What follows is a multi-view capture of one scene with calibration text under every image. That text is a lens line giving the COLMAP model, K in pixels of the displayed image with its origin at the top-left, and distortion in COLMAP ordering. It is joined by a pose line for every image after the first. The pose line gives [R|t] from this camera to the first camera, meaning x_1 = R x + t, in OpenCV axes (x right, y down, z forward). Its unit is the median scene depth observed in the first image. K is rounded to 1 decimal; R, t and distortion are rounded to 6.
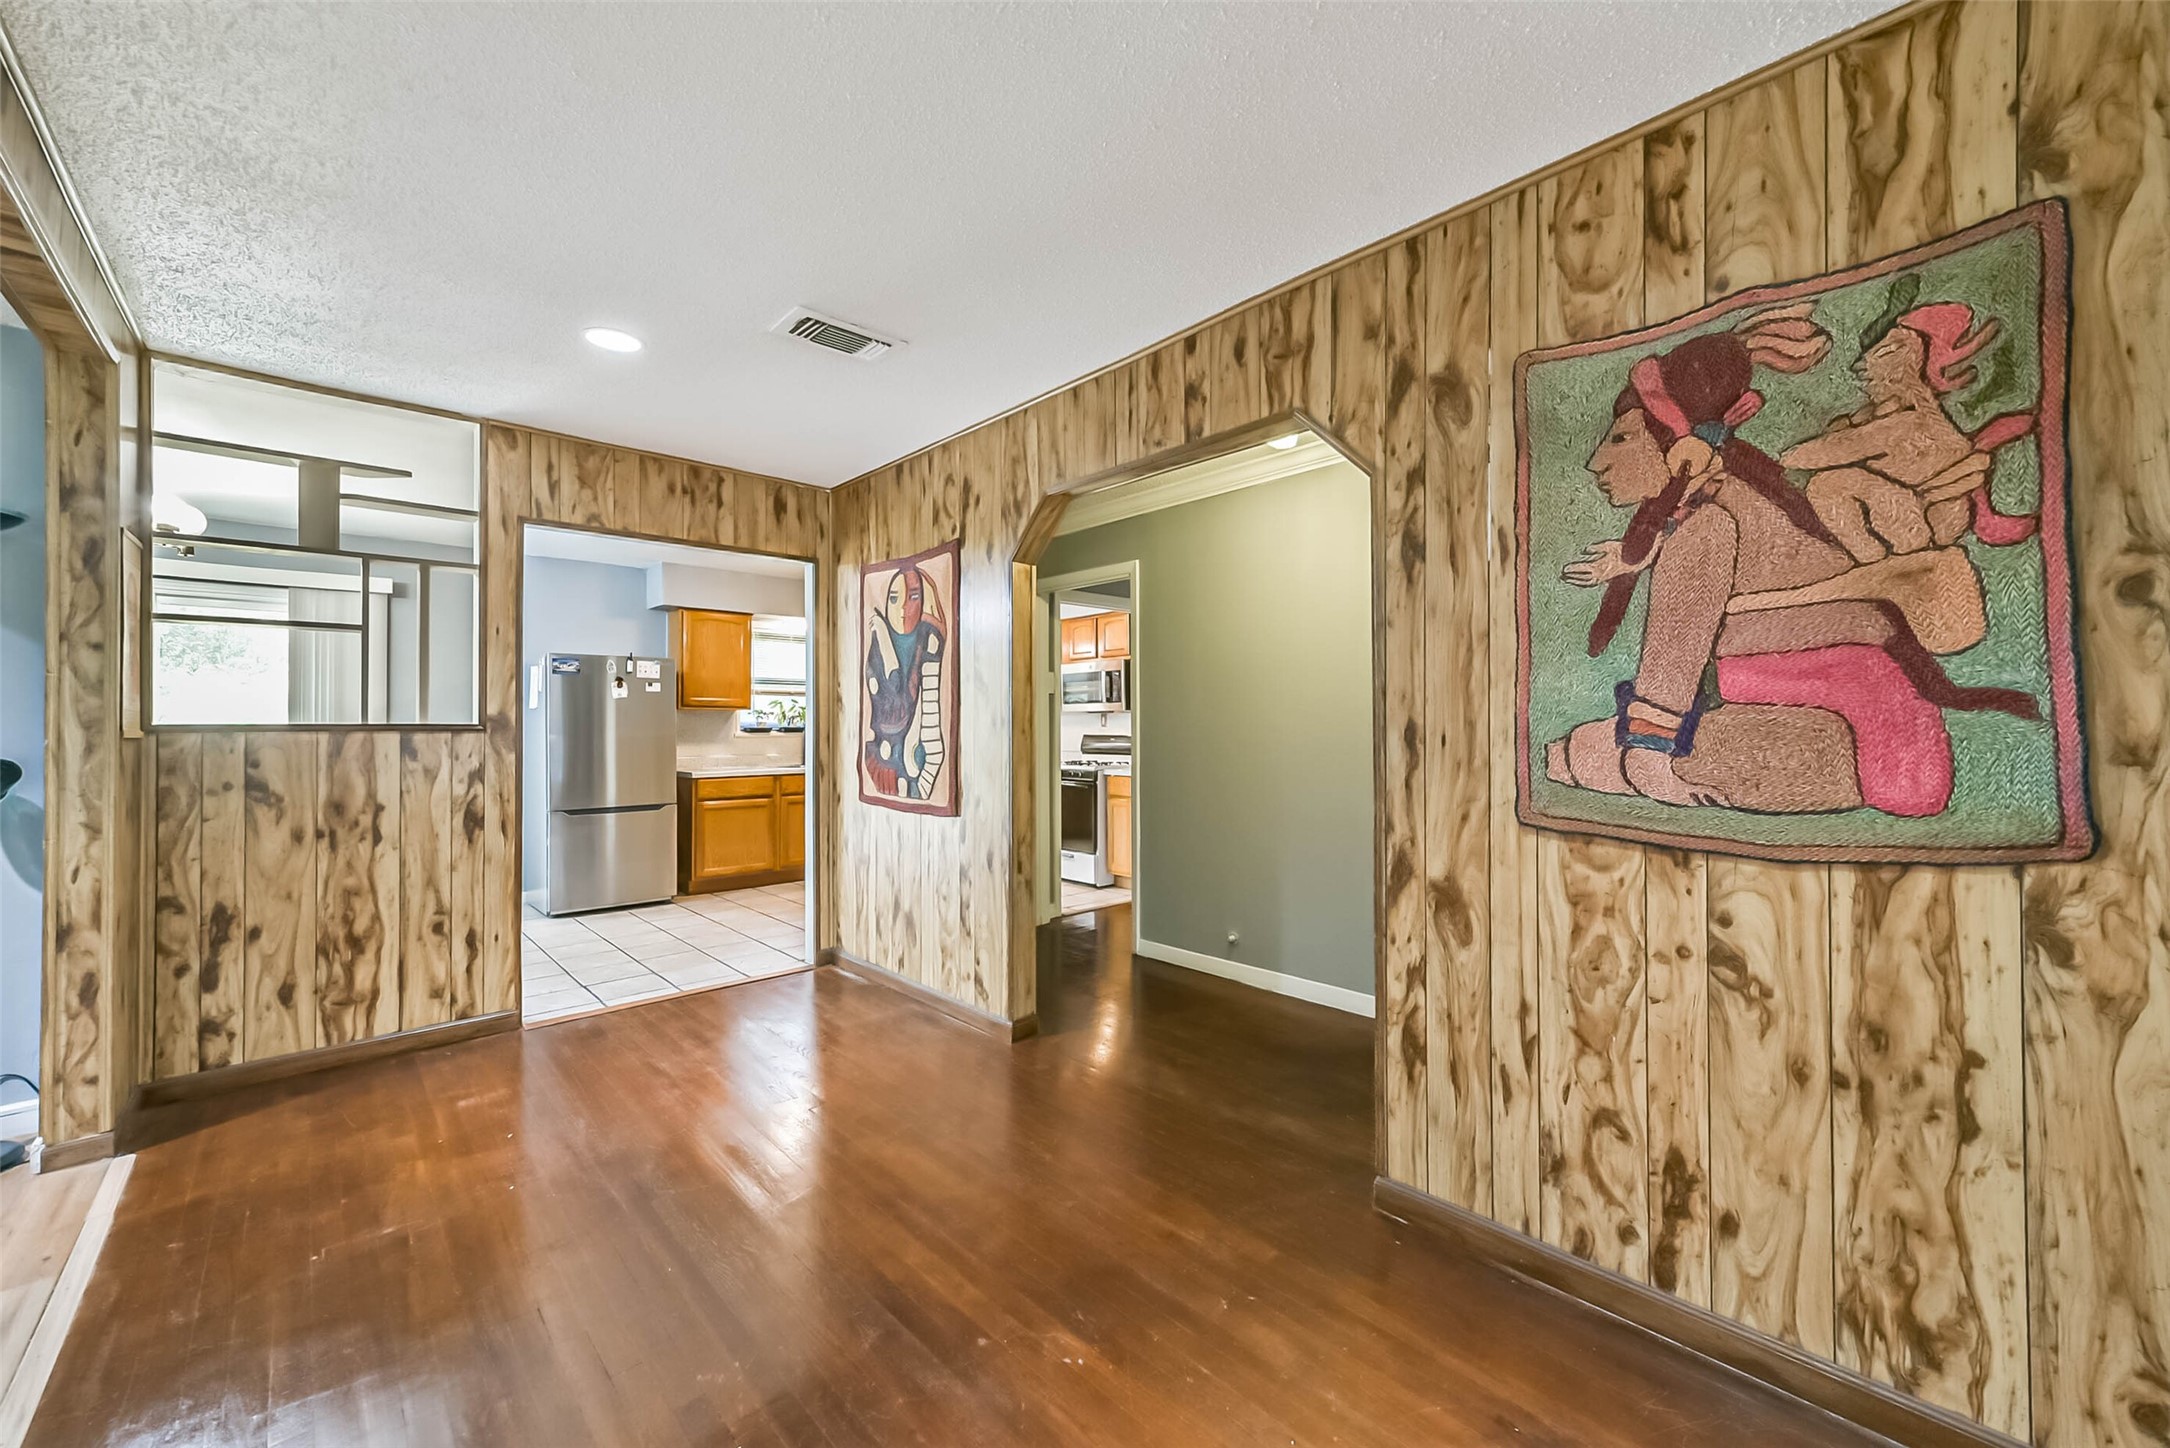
lens RADIAL K [[847.0, 0, 1096.2], [0, 847.0, 722.5], [0, 0, 1]] dist [0.007896, -0.000250]
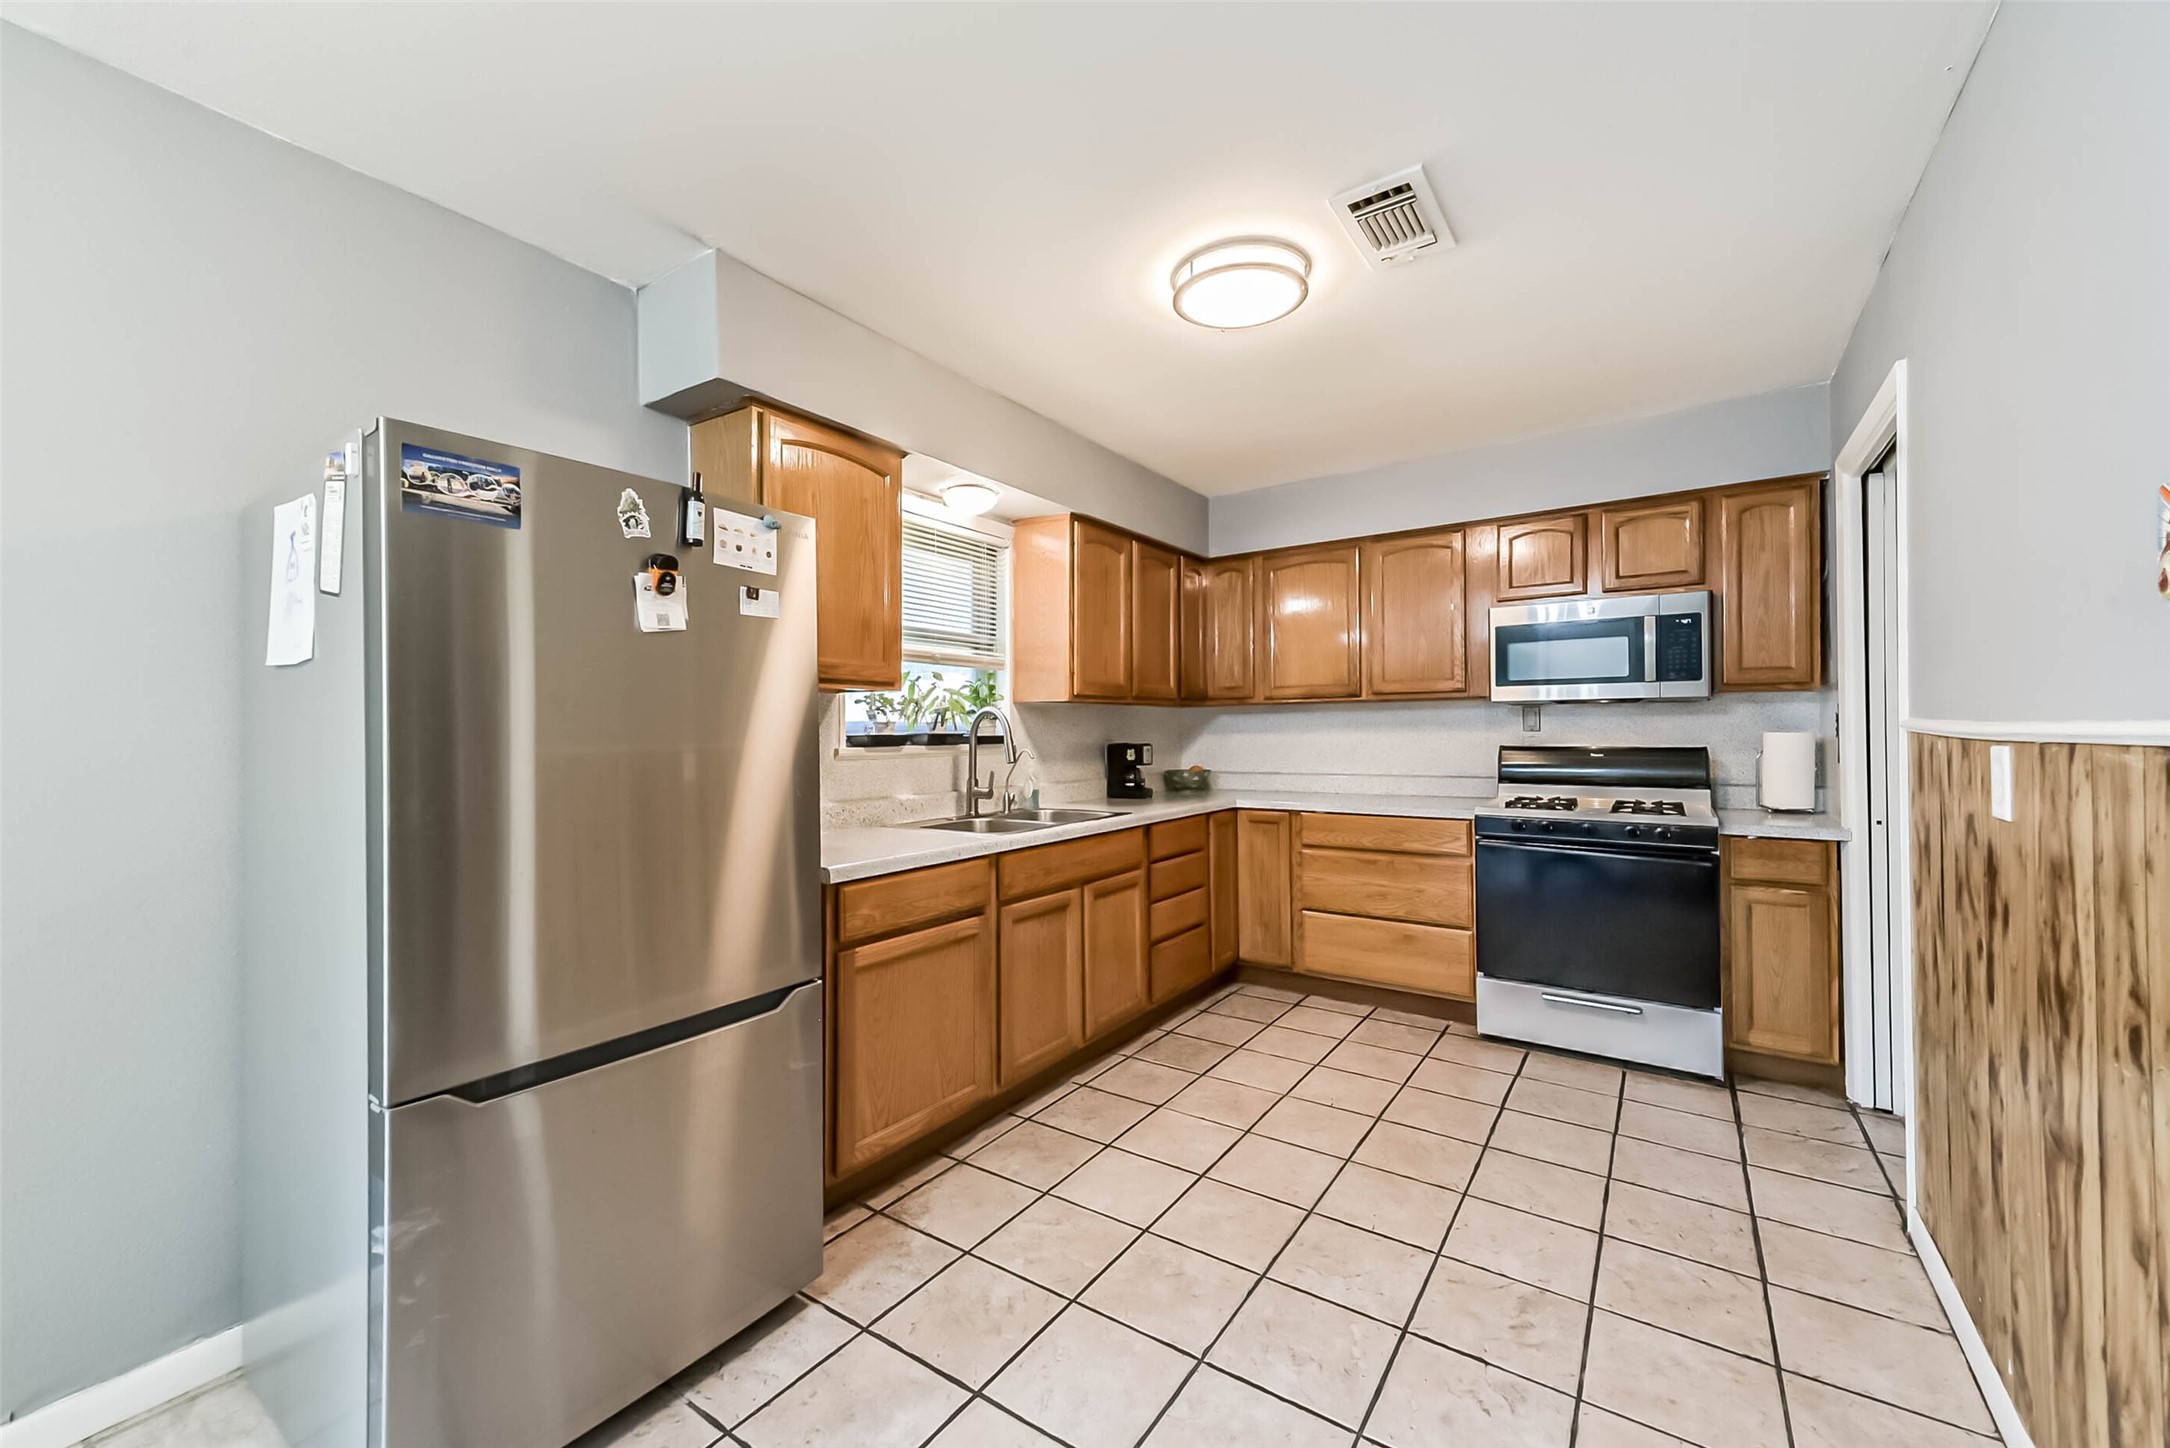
lens RADIAL K [[847.0, 0, 1096.2], [0, 847.0, 722.5], [0, 0, 1]] dist [0.007896, -0.000250]
pose [[0.974196, -0.000196, 0.225705, -0.427735], [0.001538, 0.999982, -0.005770, 0.002237], [-0.225700, 0.005968, 0.974179, 0.615864]]
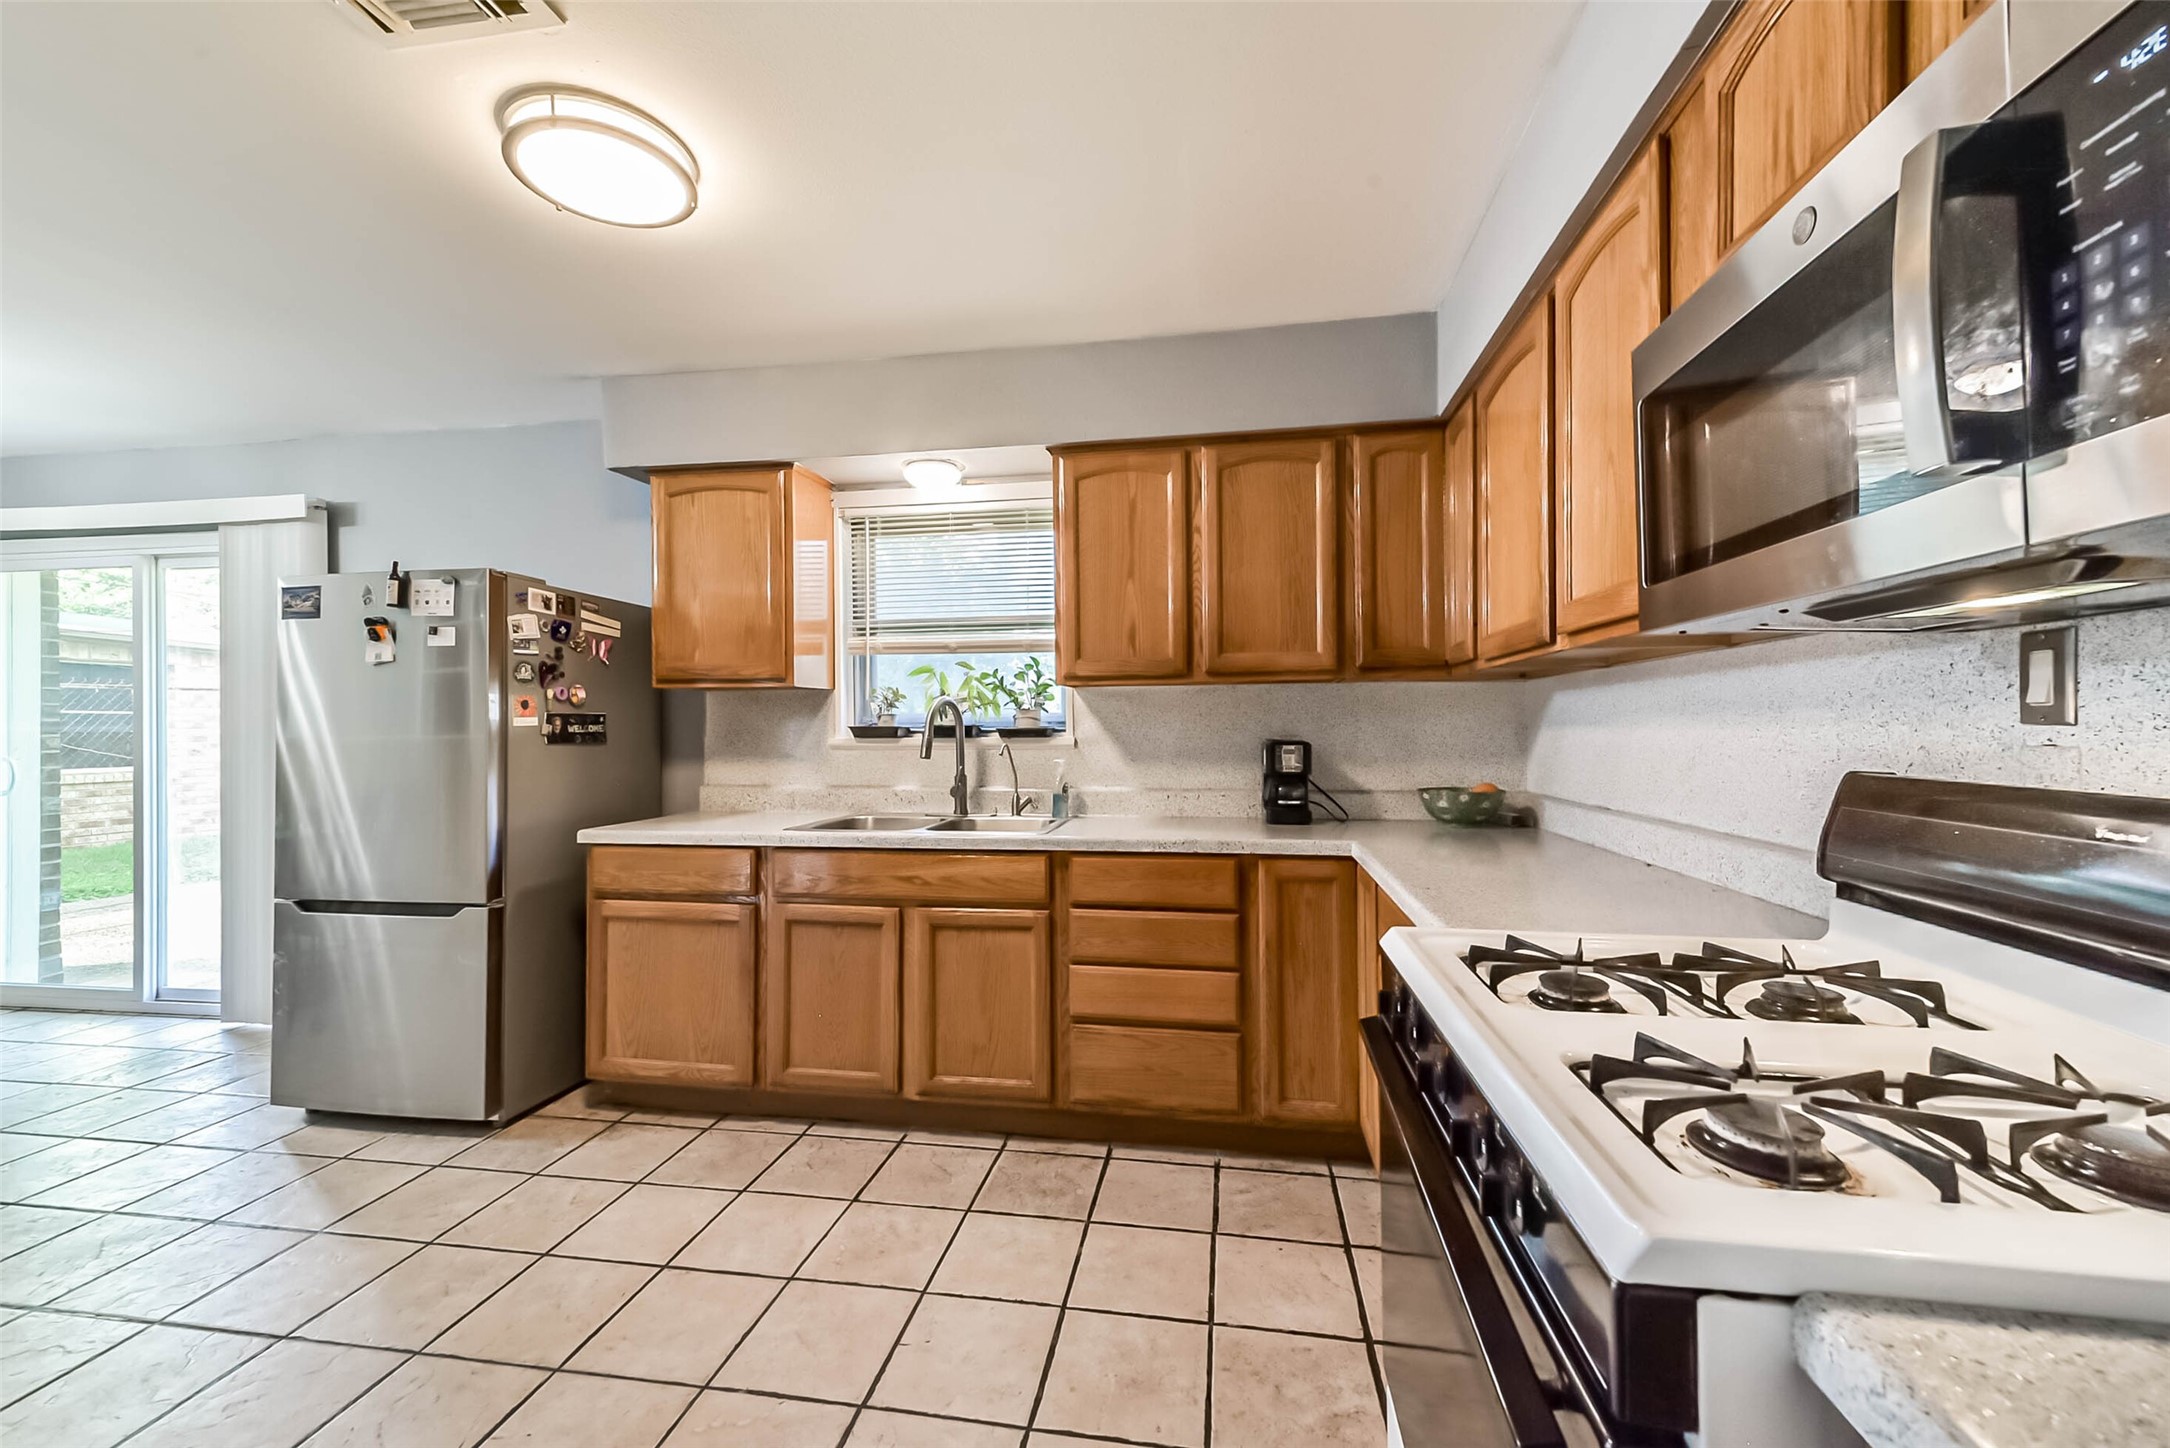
lens RADIAL K [[847.0, 0, 1096.2], [0, 847.0, 722.5], [0, 0, 1]] dist [0.007896, -0.000250]
pose [[0.616745, -0.000164, -0.787163, 0.030084], [0.005649, 0.999975, 0.004218, 0.002652], [0.787143, -0.007048, 0.616730, 0.898138]]
